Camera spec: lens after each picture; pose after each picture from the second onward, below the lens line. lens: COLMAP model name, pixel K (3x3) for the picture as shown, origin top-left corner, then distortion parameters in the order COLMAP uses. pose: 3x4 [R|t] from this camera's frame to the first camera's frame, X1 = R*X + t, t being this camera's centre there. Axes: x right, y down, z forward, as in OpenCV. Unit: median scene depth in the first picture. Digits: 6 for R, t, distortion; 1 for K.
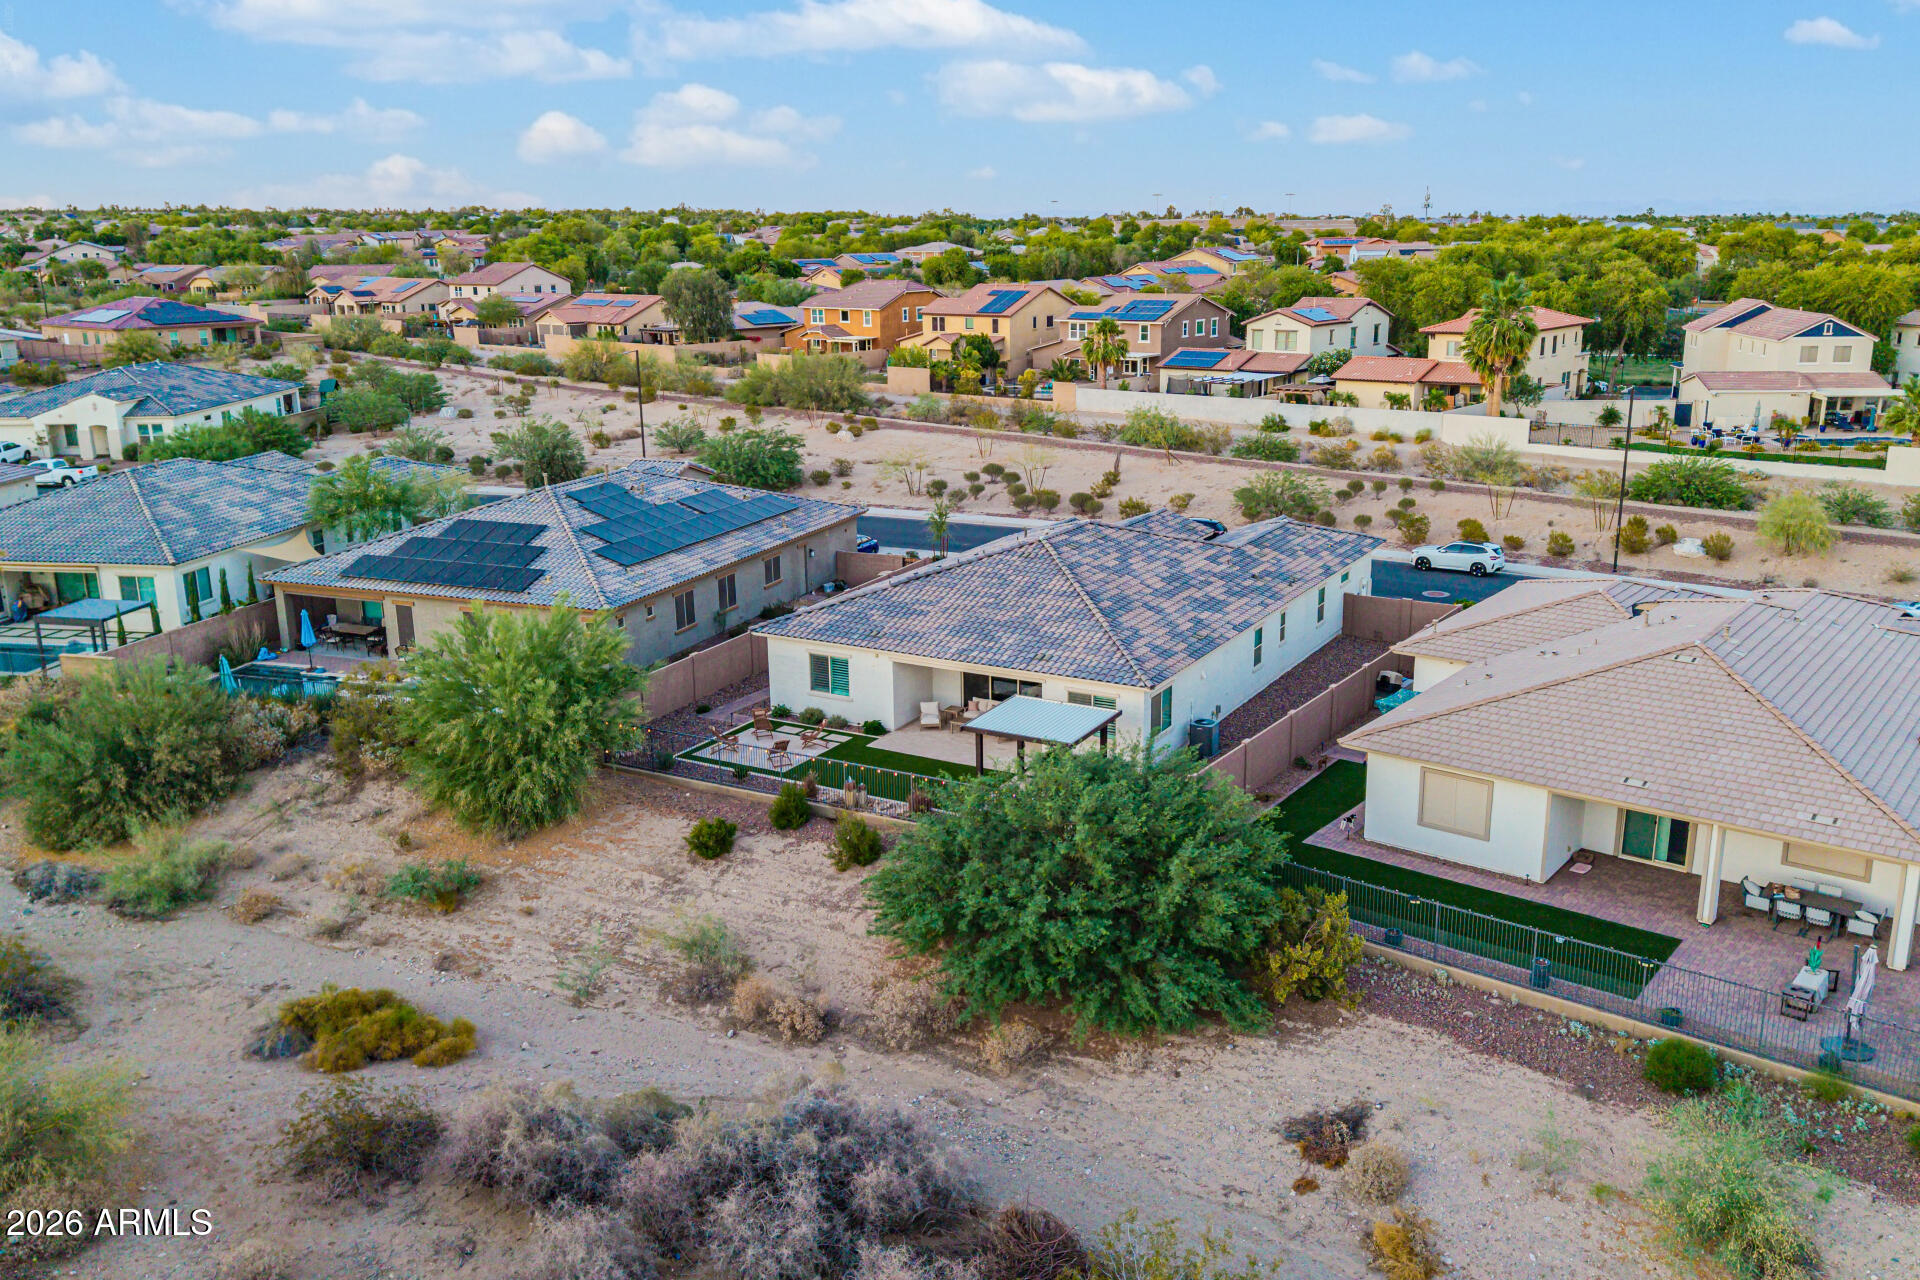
lens RADIAL K [[1510.3, 0, 960.0], [0, 1510.3, 640.0], [0, 0, 1]] dist [0.060119, -0.080258]
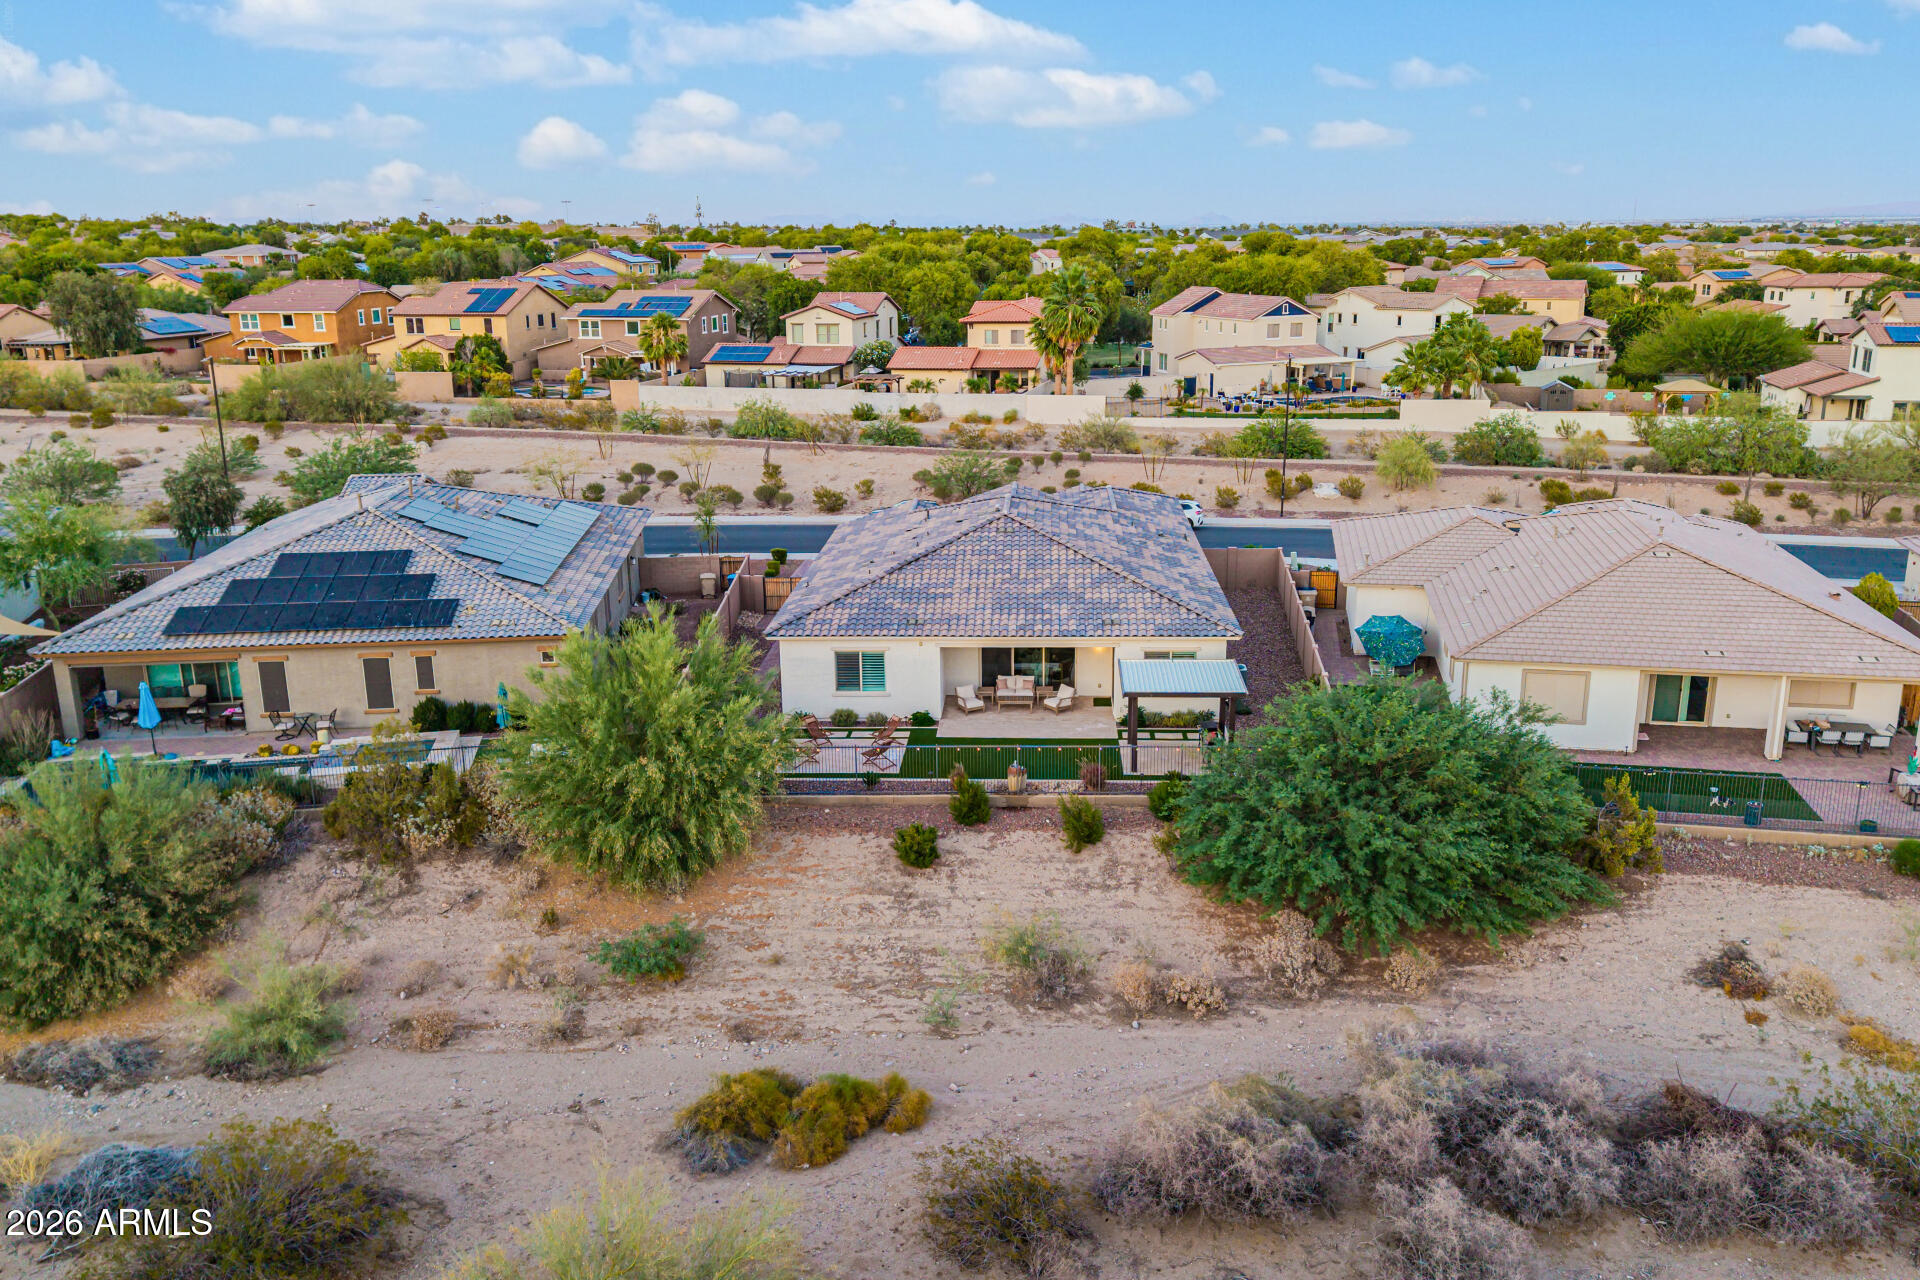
lens RADIAL K [[1495.7, 0, 960.0], [0, 1495.7, 640.0], [0, 0, 1]] dist [0.114935, -0.195064]
pose [[0.893758, -0.116384, 0.433187, -0.379972], [0.118116, 0.992733, 0.023017, -0.009252], [-0.432718, 0.030595, 0.901010, 0.112425]]
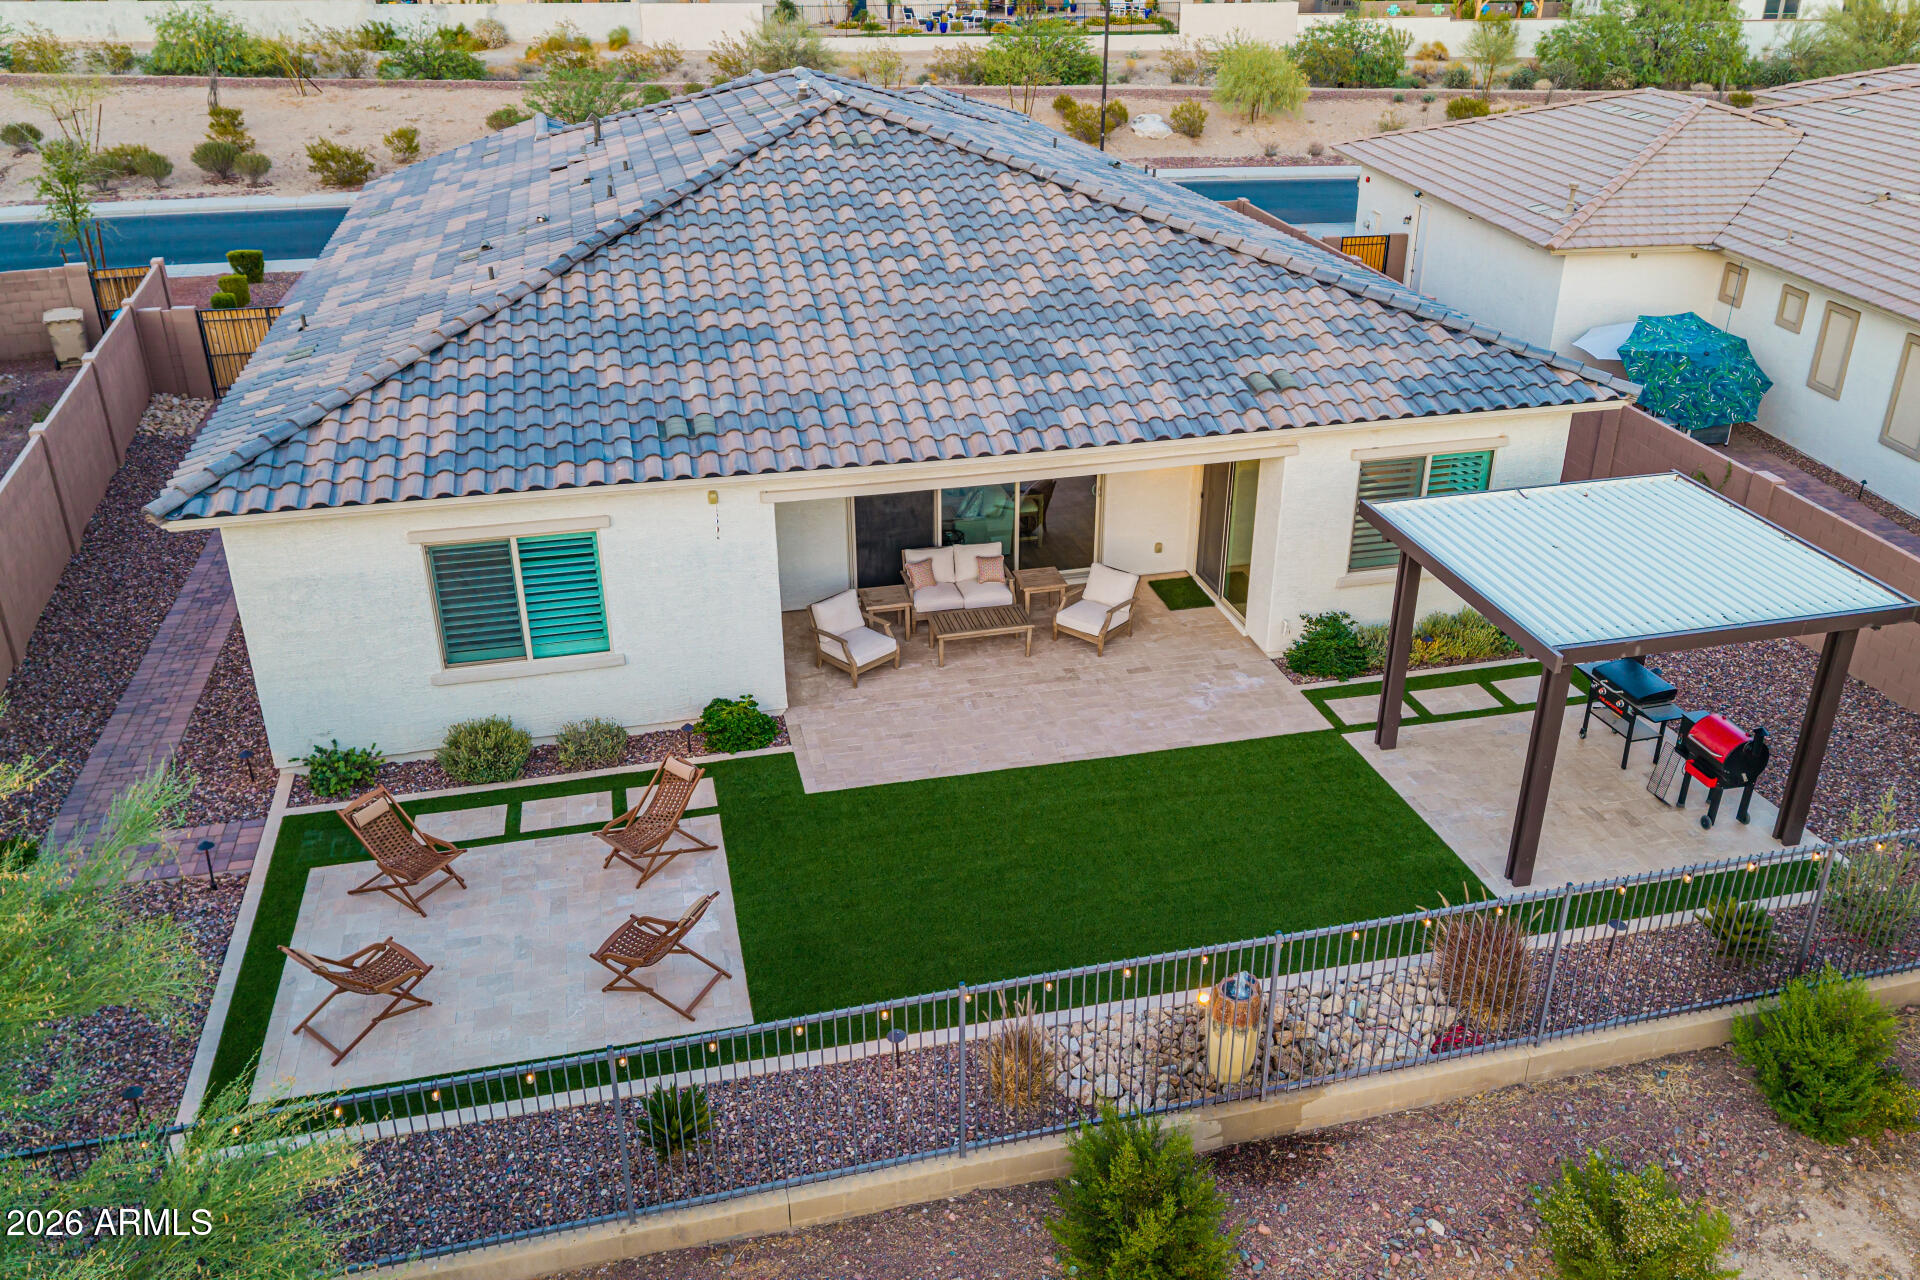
lens RADIAL K [[1510.3, 0, 960.0], [0, 1510.3, 640.0], [0, 0, 1]] dist [0.060119, -0.080258]
pose [[0.729646, -0.290417, 0.619092, -0.182948], [0.172969, 0.954277, 0.243797, -0.023252], [-0.661588, -0.070802, 0.746518, 0.632136]]
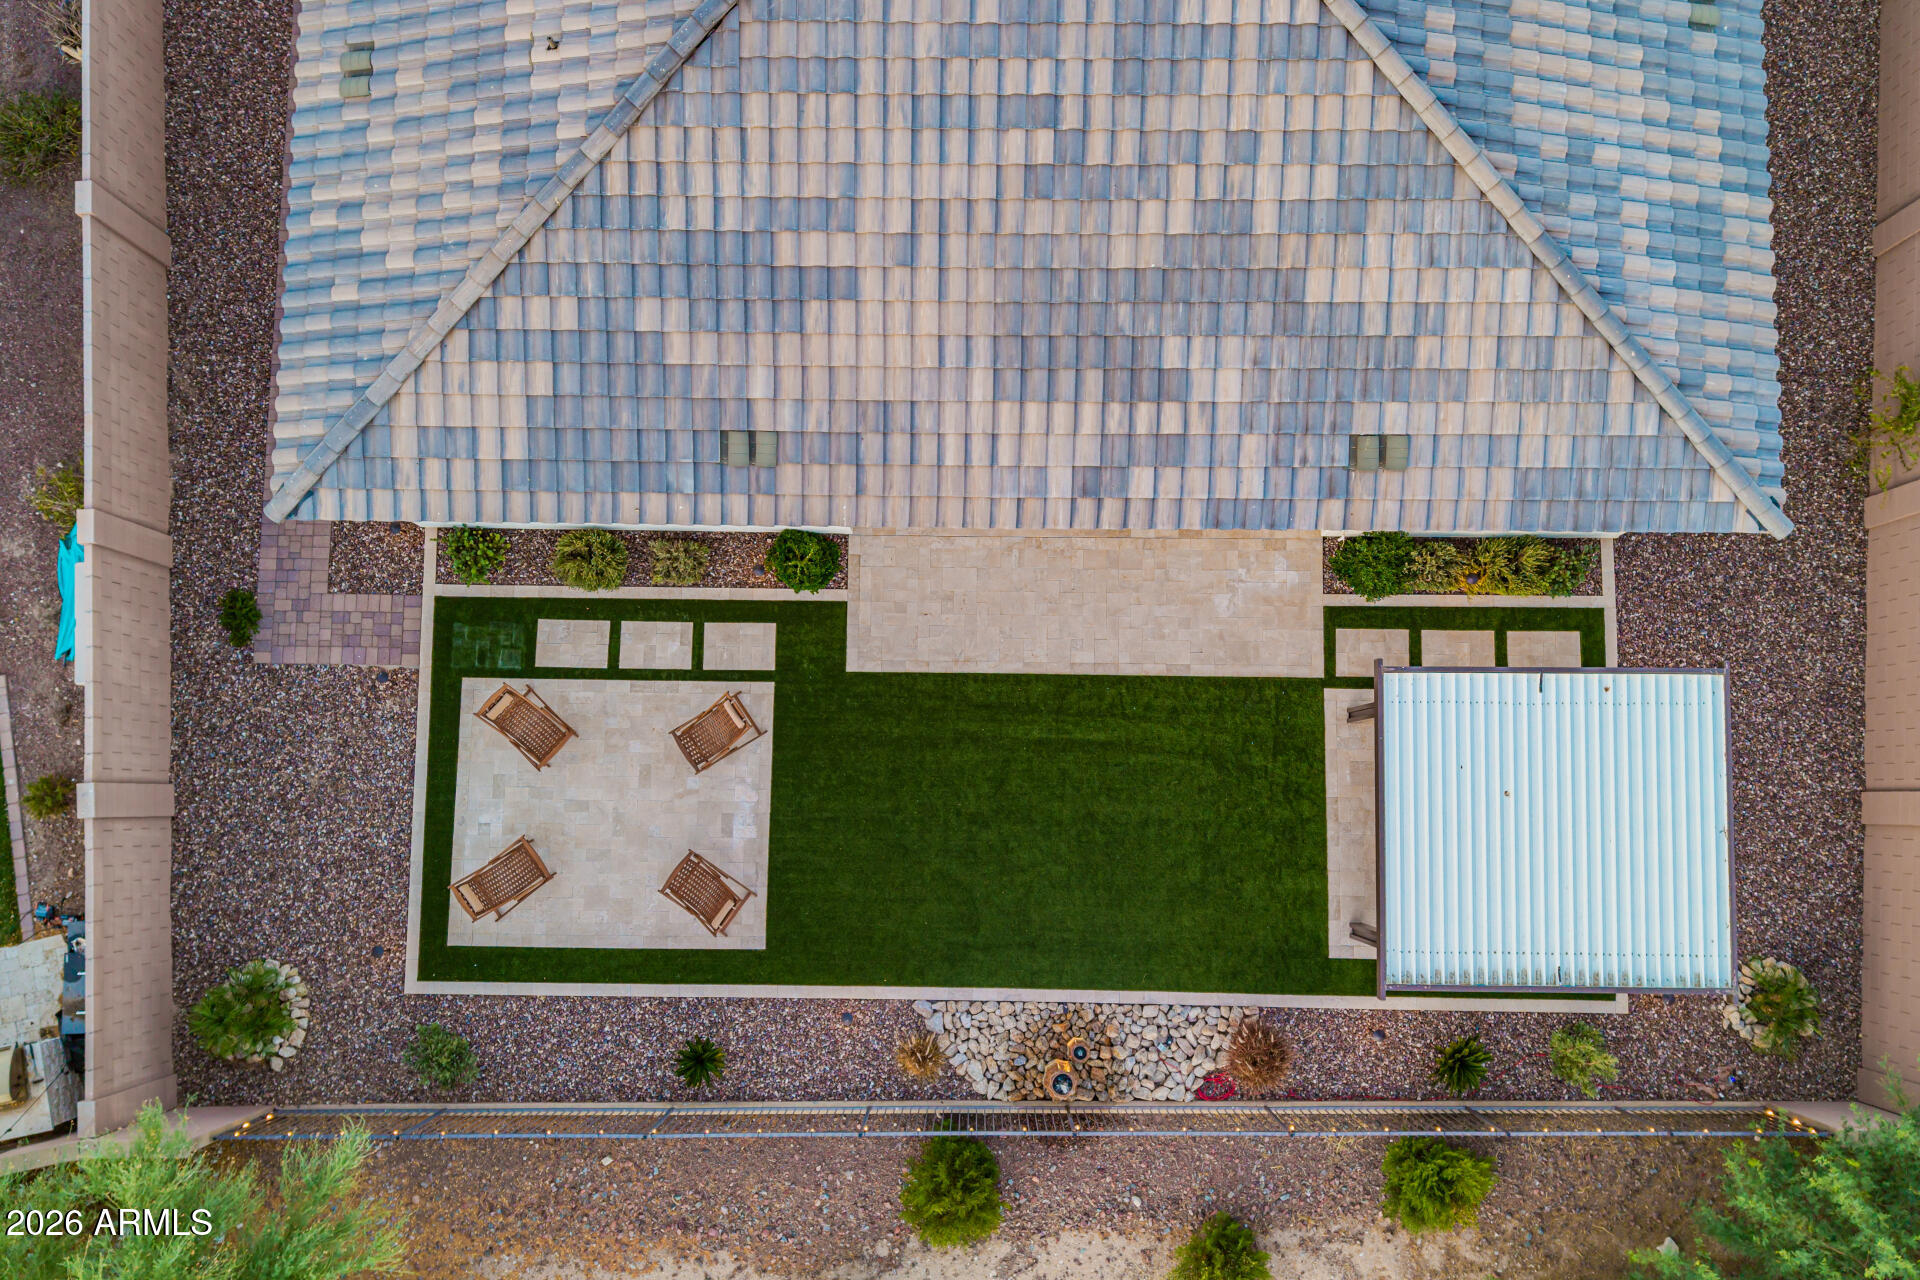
lens RADIAL K [[1546.6, 0, 960.0], [0, 1546.6, 640.0], [0, 0, 1]] dist [0.115522, -0.232146]
pose [[0.875164, -0.480914, 0.053005, -0.045824], [0.125281, 0.331067, 0.935254, -0.233925], [-0.467325, -0.811860, 0.349987, 0.721386]]
